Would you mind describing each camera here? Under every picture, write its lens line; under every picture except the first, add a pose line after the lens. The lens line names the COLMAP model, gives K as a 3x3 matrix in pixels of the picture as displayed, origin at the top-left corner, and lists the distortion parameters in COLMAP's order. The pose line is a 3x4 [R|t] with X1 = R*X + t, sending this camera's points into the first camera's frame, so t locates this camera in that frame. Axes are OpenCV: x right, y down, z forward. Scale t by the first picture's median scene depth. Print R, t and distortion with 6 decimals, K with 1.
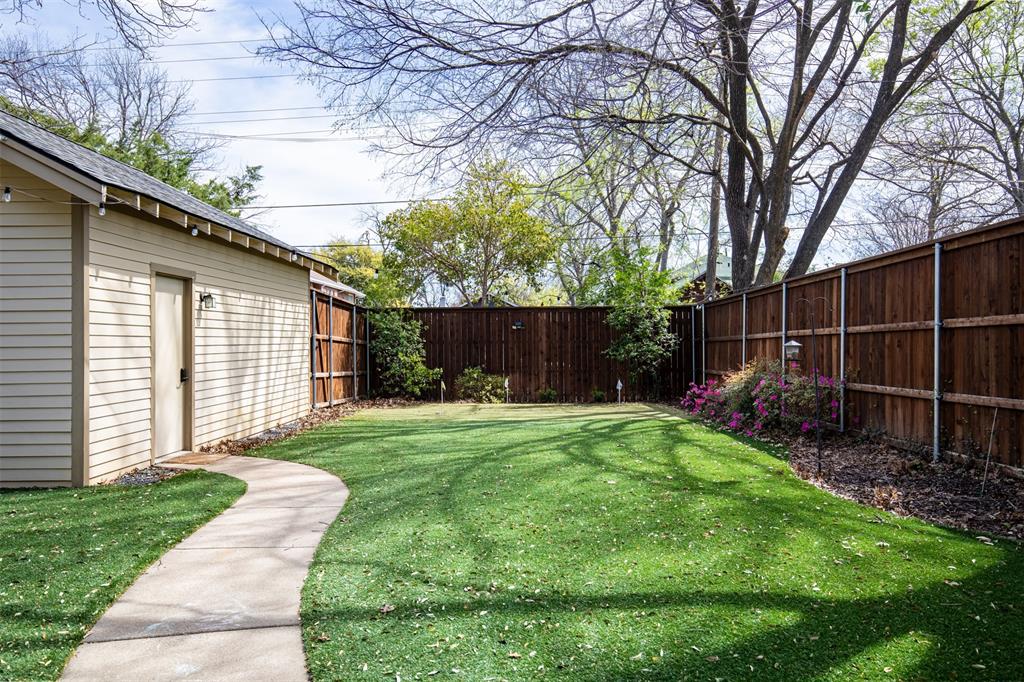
lens RADIAL K [[784.3, 0, 512.2], [0, 784.3, 338.2], [0, 0, 1]] dist [0.005288, 0.007970]
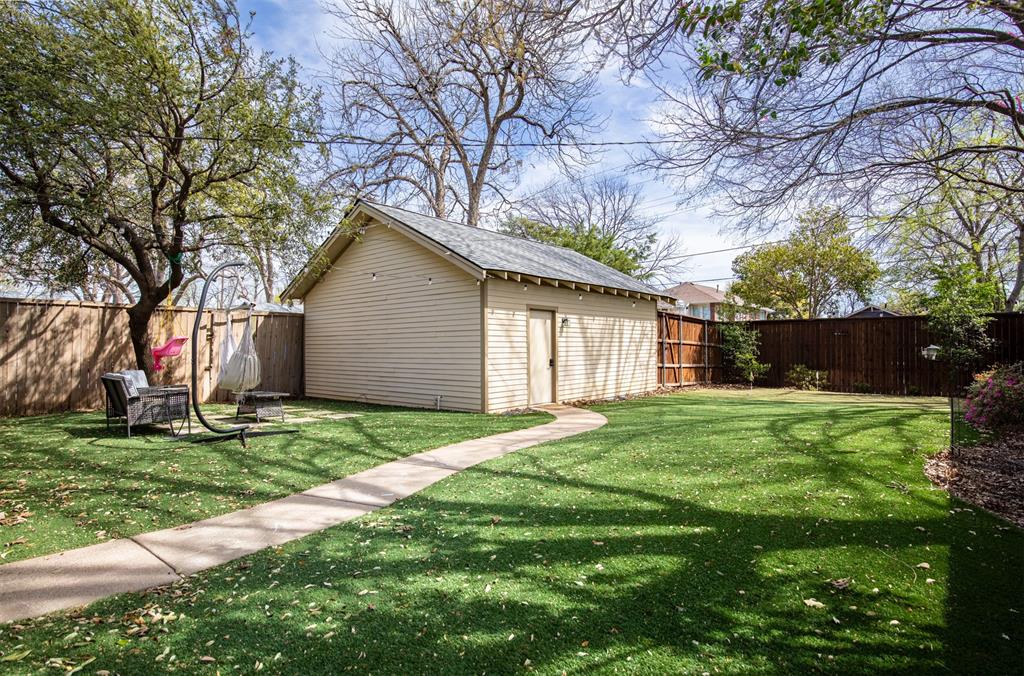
lens RADIAL K [[529.3, 0, 512.1], [0, 529.3, 346.1], [0, 0, 1]] dist [-0.007188, -0.000611]
pose [[0.764927, 0.003305, -0.644108, 0.314113], [0.001595, 0.999974, 0.007025, -0.000653], [0.644115, -0.006401, 0.764902, -0.025058]]
